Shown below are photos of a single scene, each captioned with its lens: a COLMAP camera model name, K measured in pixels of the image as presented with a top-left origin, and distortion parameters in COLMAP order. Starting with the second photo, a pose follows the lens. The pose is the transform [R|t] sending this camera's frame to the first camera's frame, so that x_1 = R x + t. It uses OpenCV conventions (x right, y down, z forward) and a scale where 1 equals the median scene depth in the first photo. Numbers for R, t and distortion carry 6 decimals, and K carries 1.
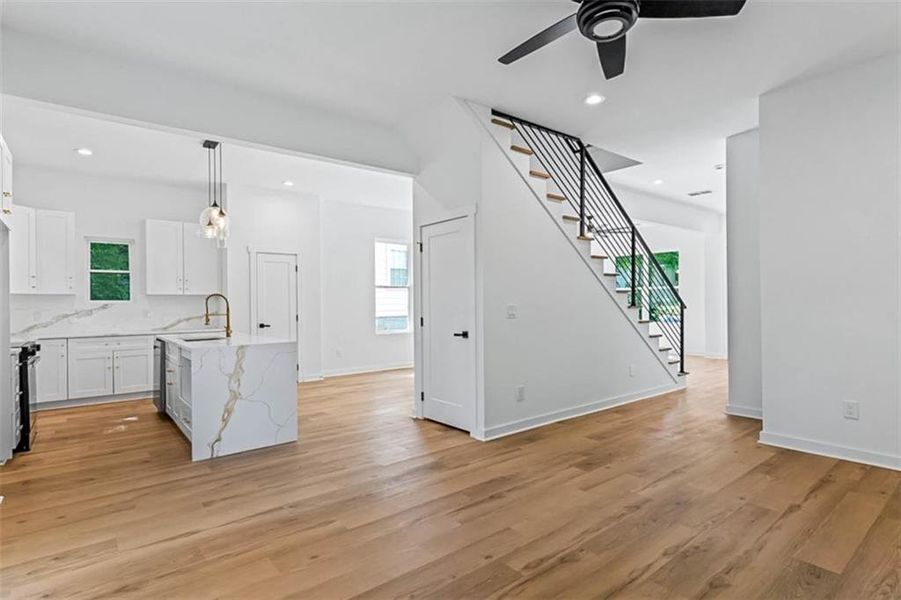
lens RADIAL K [[462.8, 0, 451.9], [0, 462.8, 301.3], [0, 0, 1]] dist [-0.001512, -0.000837]
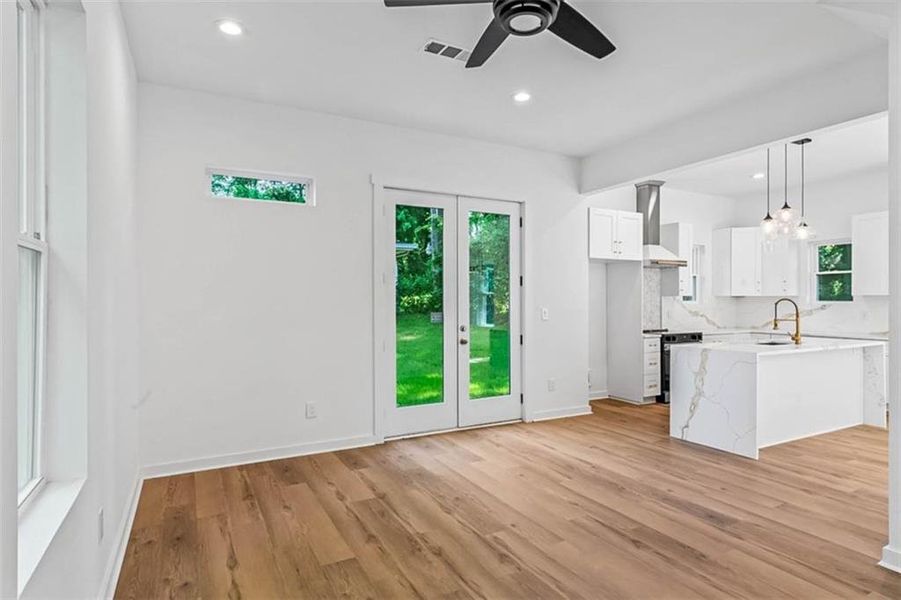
lens RADIAL K [[493.5, 0, 443.2], [0, 493.5, 298.8], [0, 0, 1]] dist [-0.003963, -0.001826]
pose [[-0.202048, 0.008251, -0.979341, 0.877003], [0.006449, 0.999954, 0.007095, -0.036682], [0.979354, -0.004882, -0.202092, 0.683937]]
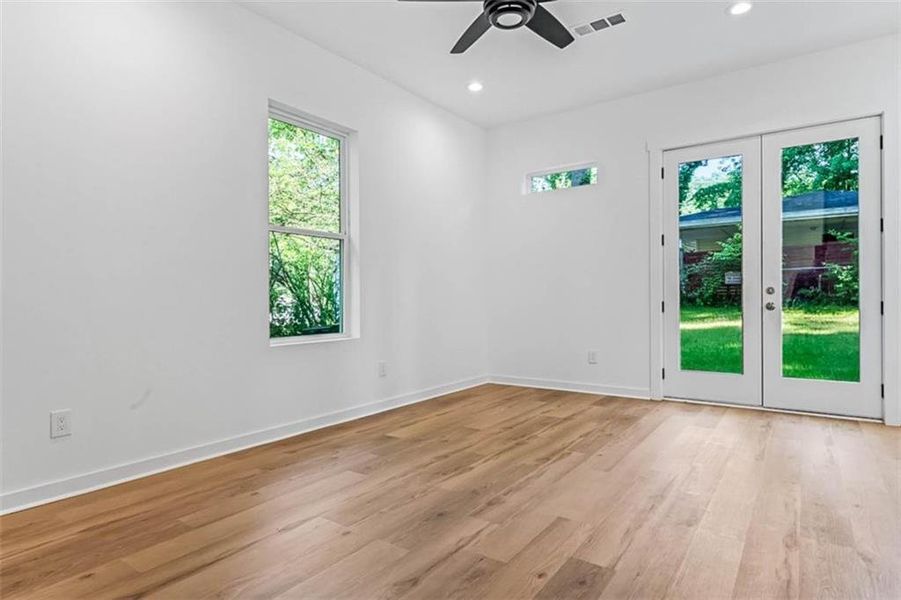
lens RADIAL K [[493.5, 0, 443.2], [0, 493.5, 298.8], [0, 0, 1]] dist [-0.003963, -0.001826]
pose [[-0.967768, 0.019051, -0.251122, 0.538172], [0.018686, 0.999818, 0.003841, 0.060202], [0.251149, -0.000975, -0.967948, 1.415742]]
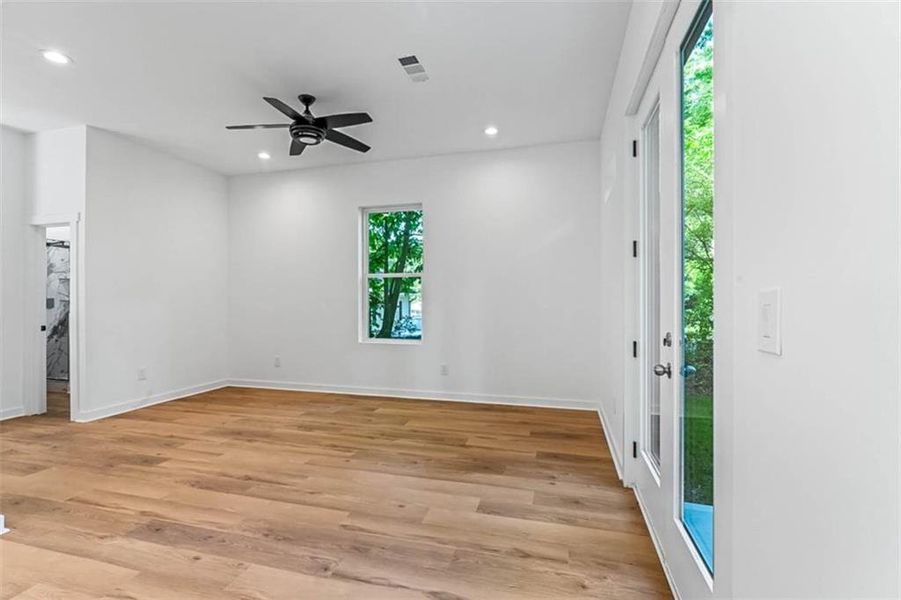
lens RADIAL K [[411.2, 0, 450.4], [0, 411.2, 294.3], [0, 0, 1]] dist [-0.009088, 0.000215]
pose [[-0.587804, 0.019843, 0.808760, -0.793326], [0.006354, 0.999782, -0.019911, 0.012835], [-0.808979, -0.006565, -0.587802, 0.969229]]
